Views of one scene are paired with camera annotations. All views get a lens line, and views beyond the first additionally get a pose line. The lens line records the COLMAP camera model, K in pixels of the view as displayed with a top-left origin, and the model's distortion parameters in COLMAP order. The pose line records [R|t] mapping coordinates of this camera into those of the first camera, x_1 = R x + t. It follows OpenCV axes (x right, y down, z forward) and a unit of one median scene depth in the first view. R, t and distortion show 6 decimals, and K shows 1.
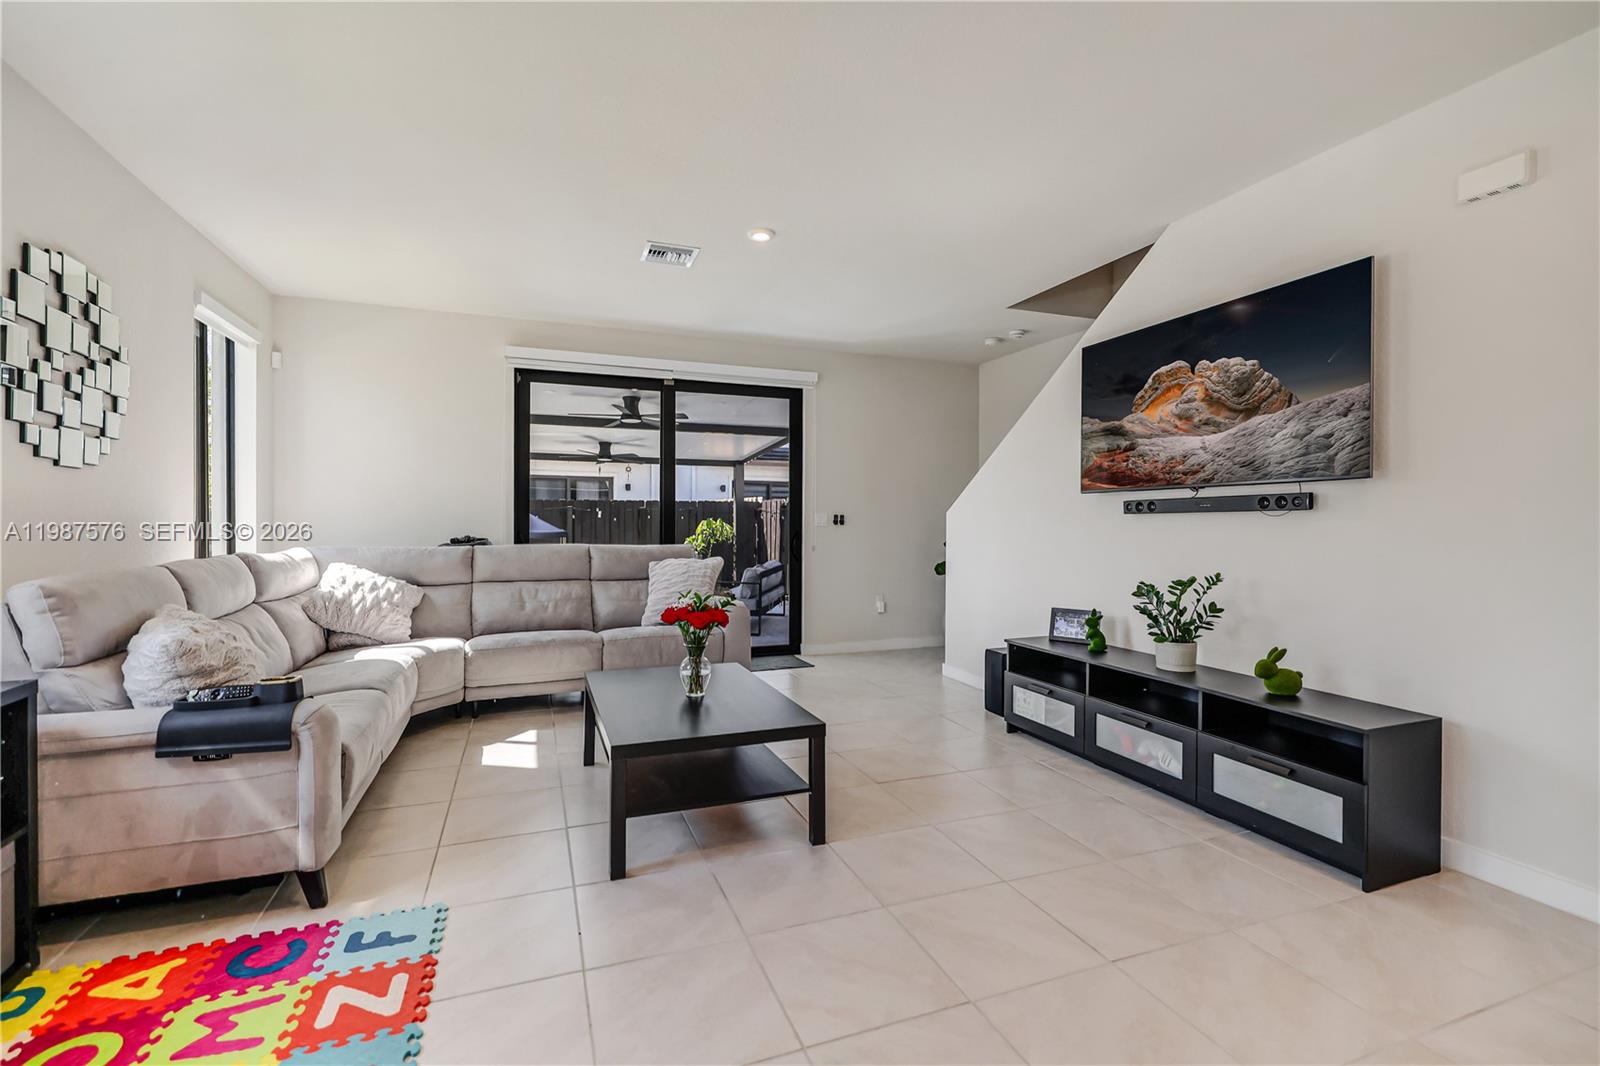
lens RADIAL K [[680.6, 0, 791.7], [0, 680.6, 523.0], [0, 0, 1]] dist [0.001105, -0.000062]
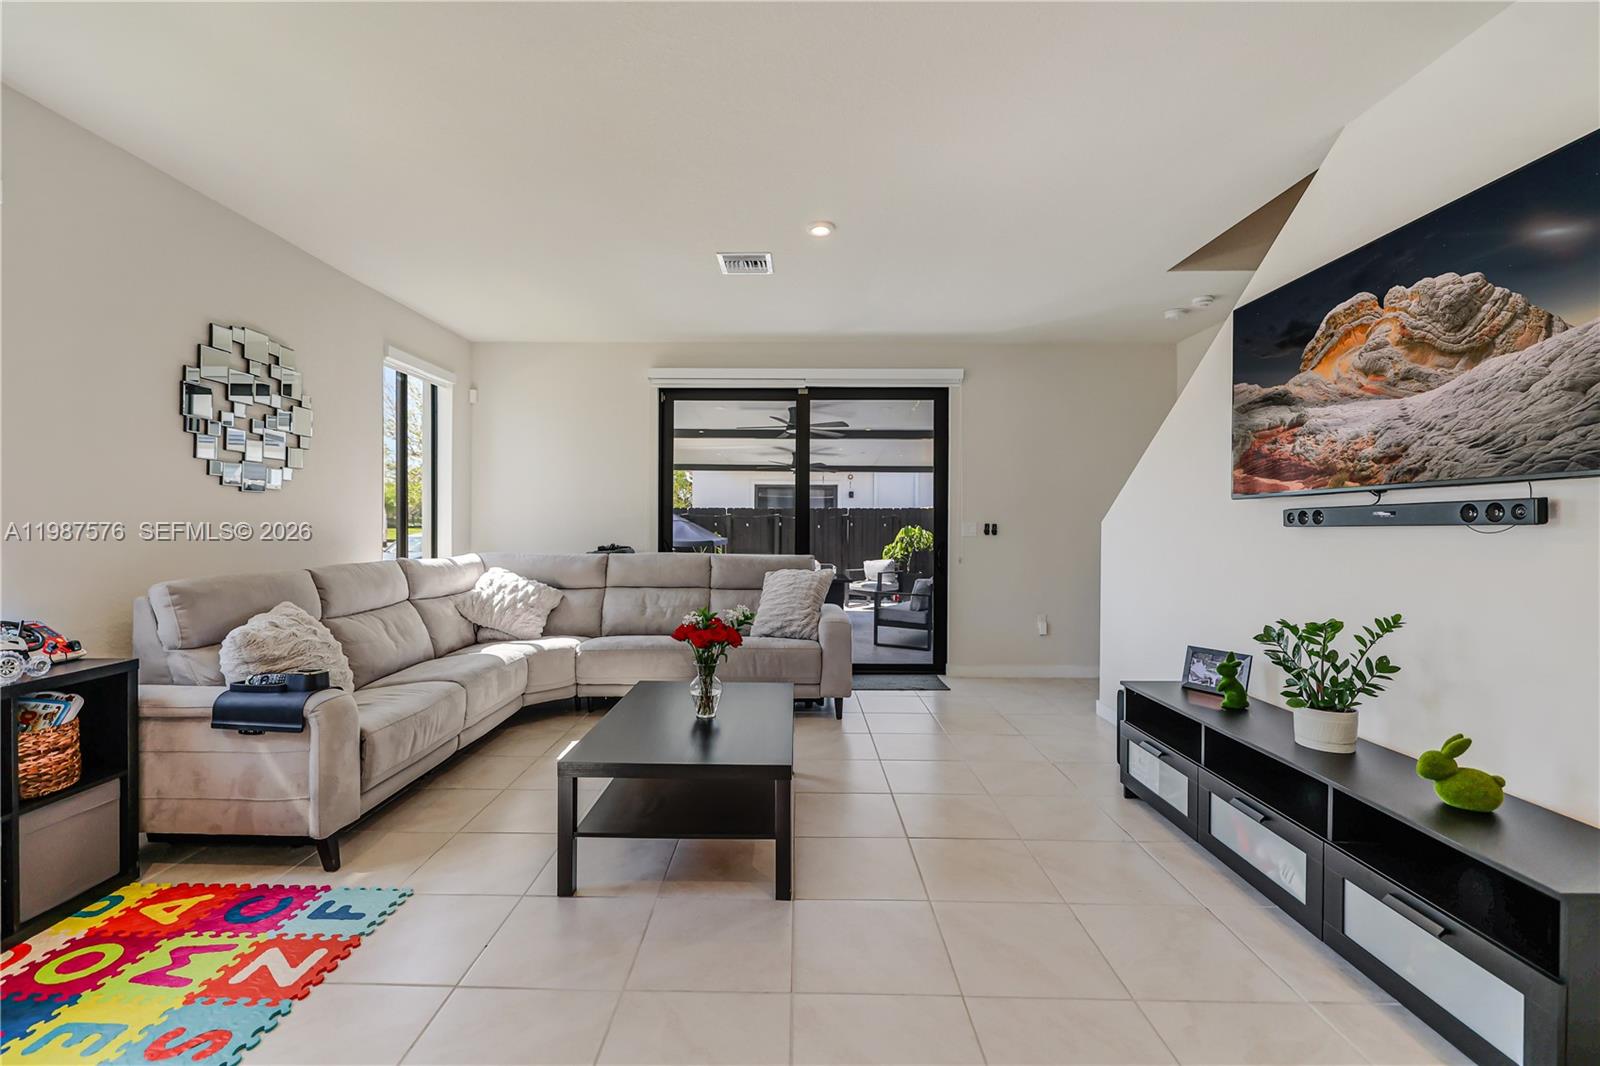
lens RADIAL K [[674.5, 0, 792.3], [0, 674.5, 526.0], [0, 0, 1]] dist [-0.002571, -0.000854]
pose [[0.933384, 0.000845, -0.358879, 0.277987], [-0.002046, 0.999994, -0.002967, -0.012063], [0.358874, 0.003504, 0.933379, 0.132733]]
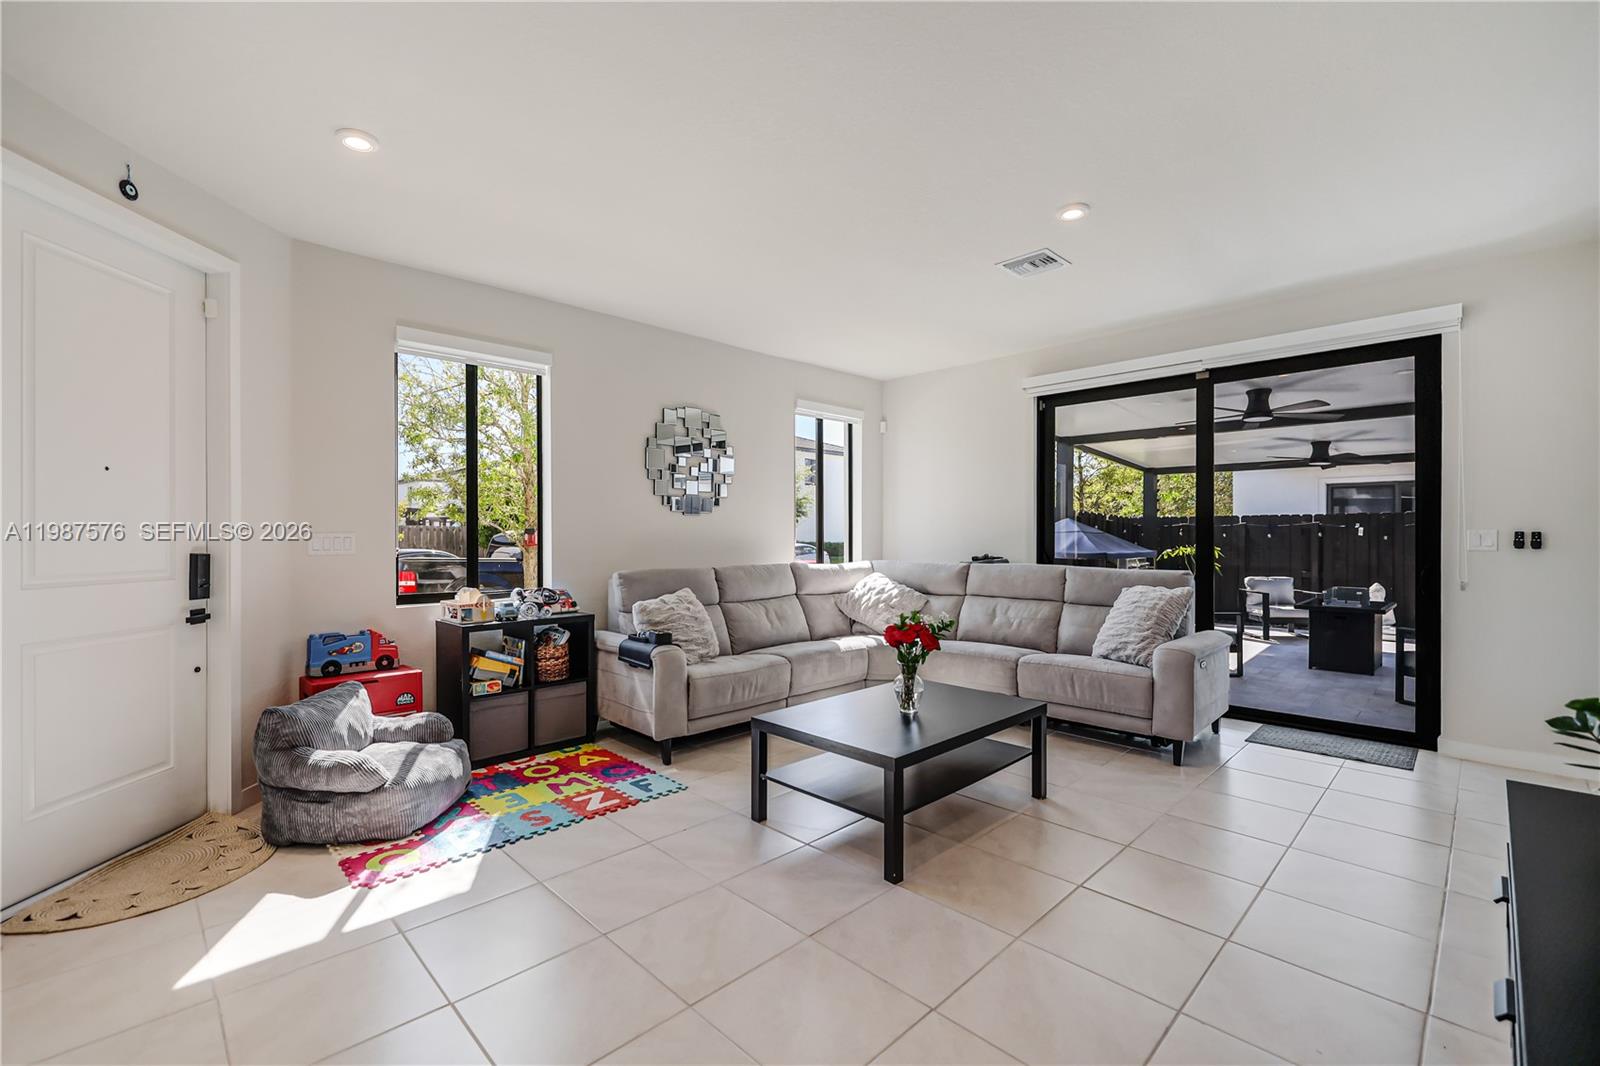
lens RADIAL K [[686.9, 0, 800.0], [0, 686.9, 533.0], [0, 0, 1]] dist [-0.000545, -0.000328]
pose [[0.414358, -0.007968, -0.910079, 0.663522], [-0.000938, 0.999957, -0.009182, -0.009934], [0.910113, 0.004659, 0.414333, 0.360973]]
